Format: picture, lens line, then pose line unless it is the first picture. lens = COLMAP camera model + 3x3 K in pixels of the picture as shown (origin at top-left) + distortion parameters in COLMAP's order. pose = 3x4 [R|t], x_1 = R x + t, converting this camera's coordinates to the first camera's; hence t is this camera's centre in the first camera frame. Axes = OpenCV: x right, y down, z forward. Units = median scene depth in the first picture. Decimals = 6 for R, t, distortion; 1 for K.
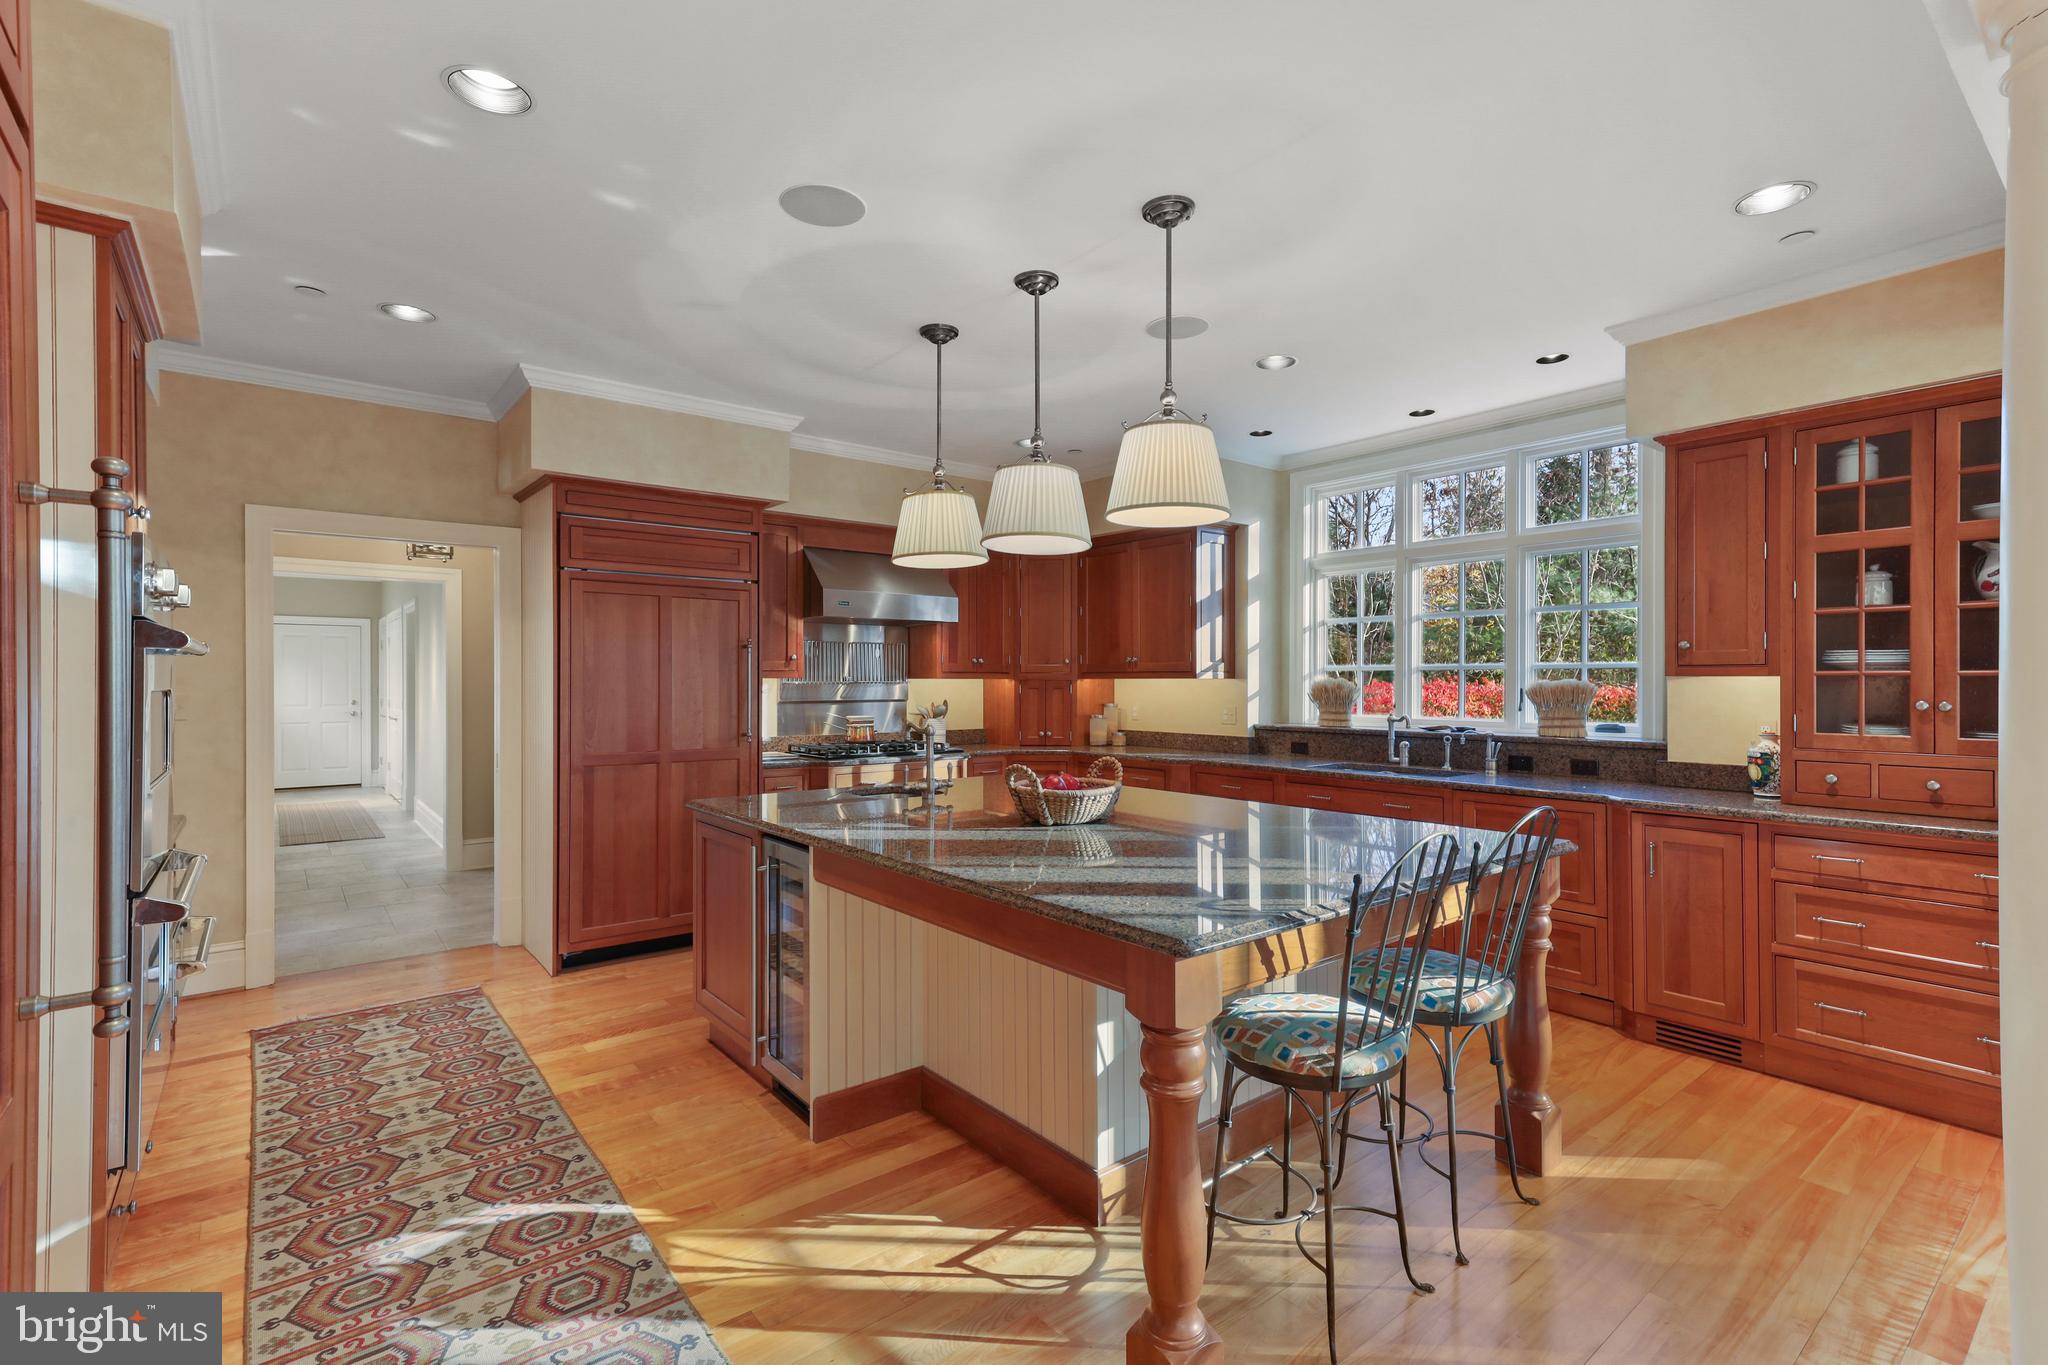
lens RADIAL K [[942.2, 0, 1022.1], [0, 942.2, 680.7], [0, 0, 1]] dist [0.008458, -0.000953]
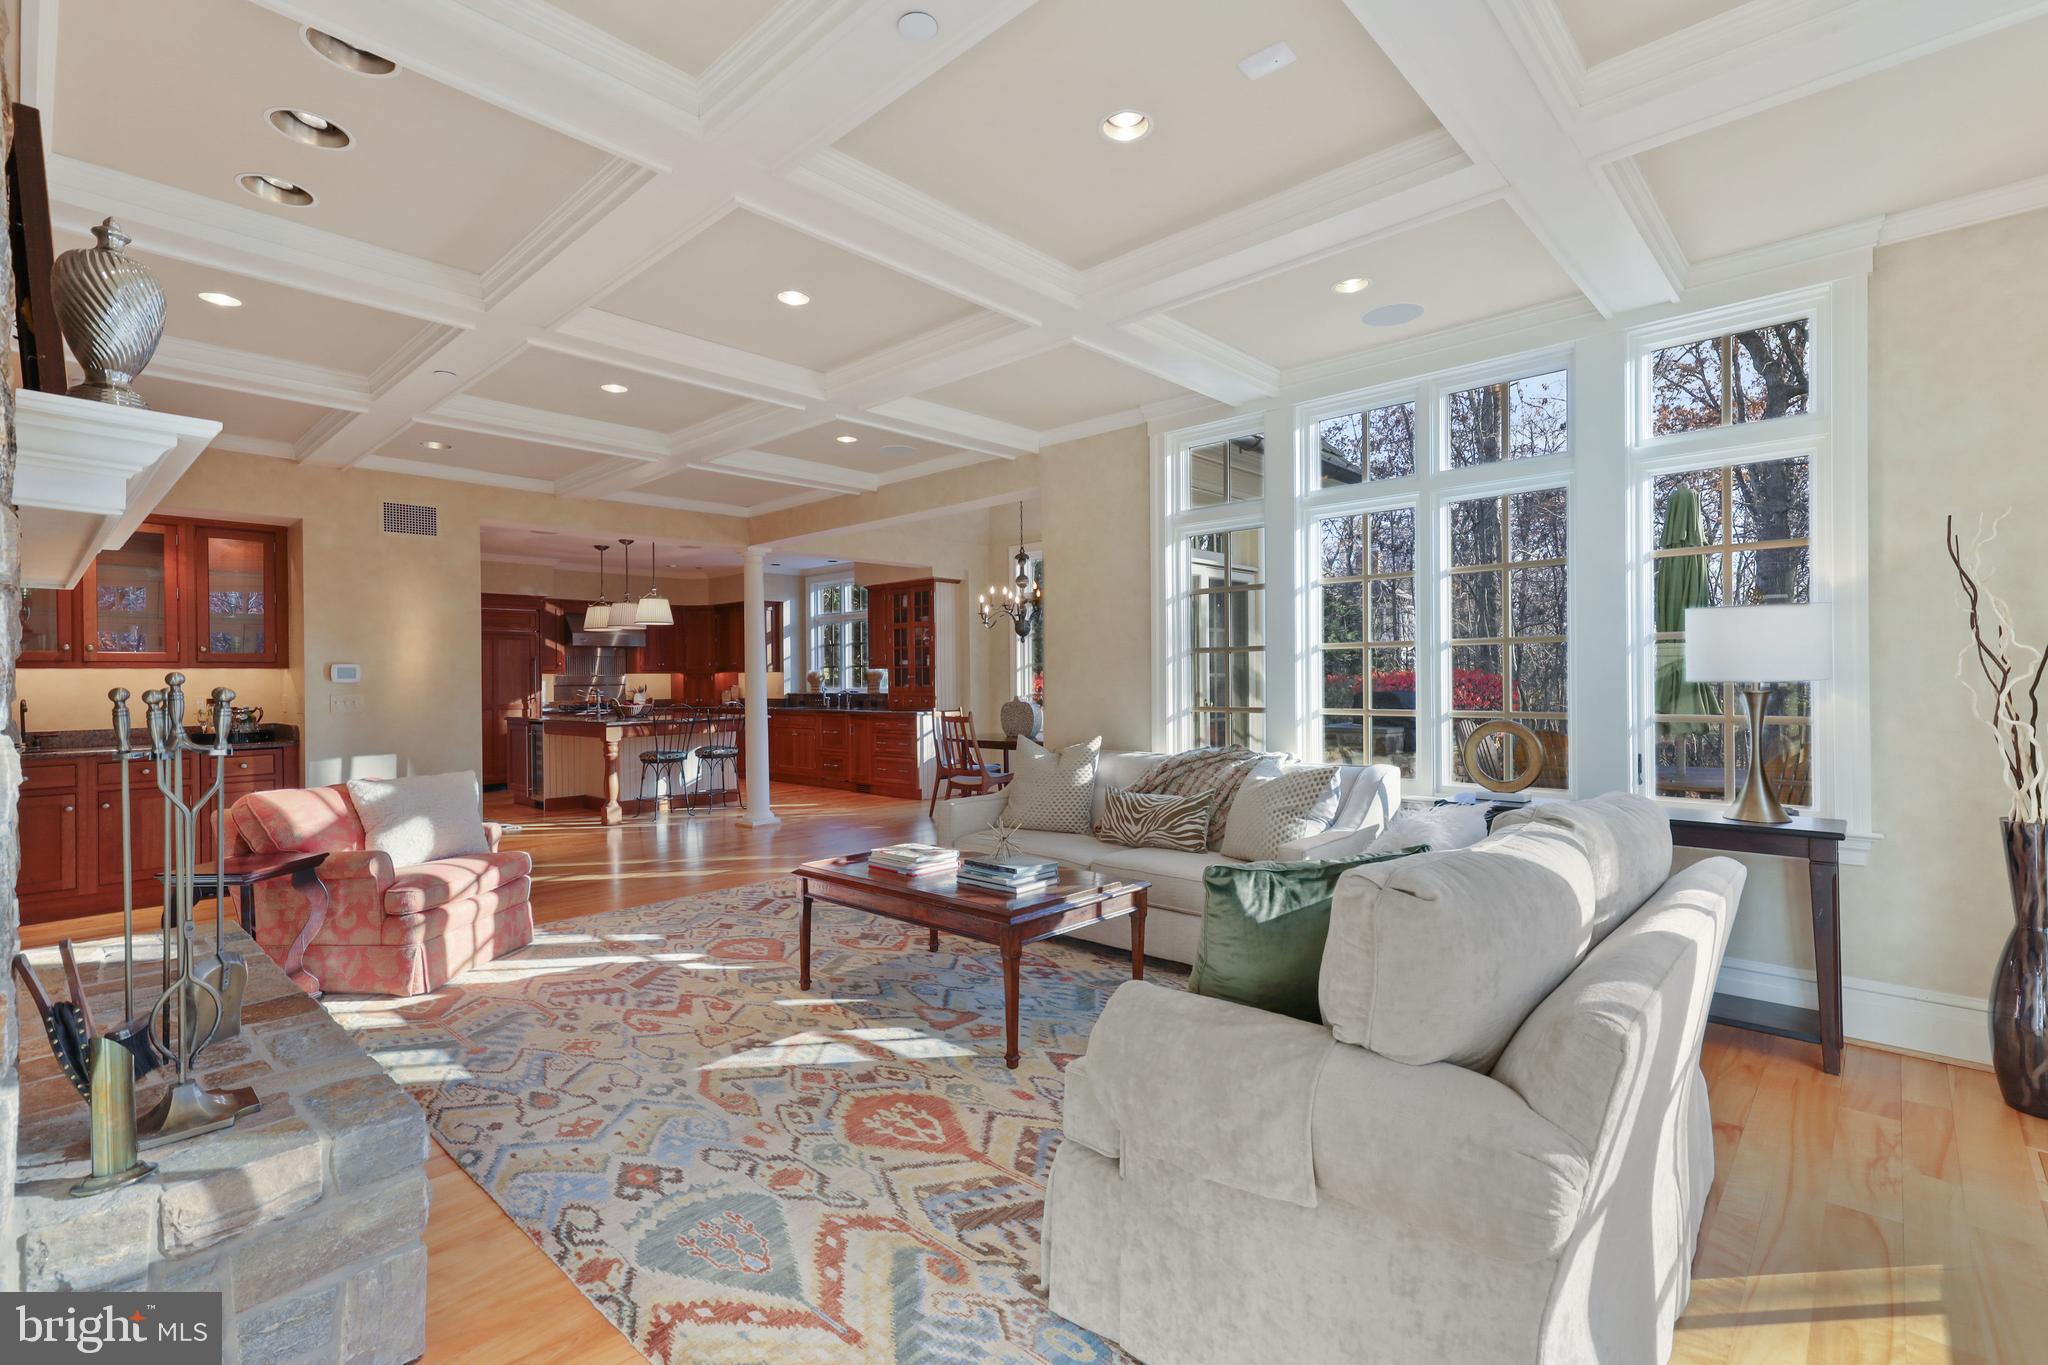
lens RADIAL K [[942.2, 0, 1028.8], [0, 942.2, 677.5], [0, 0, 1]] dist [0.008458, -0.000953]
pose [[0.988897, -0.007830, 0.148395, 0.934757], [0.007756, 0.999969, 0.001077, 0.025201], [-0.148399, 0.000086, 0.988928, -2.427828]]
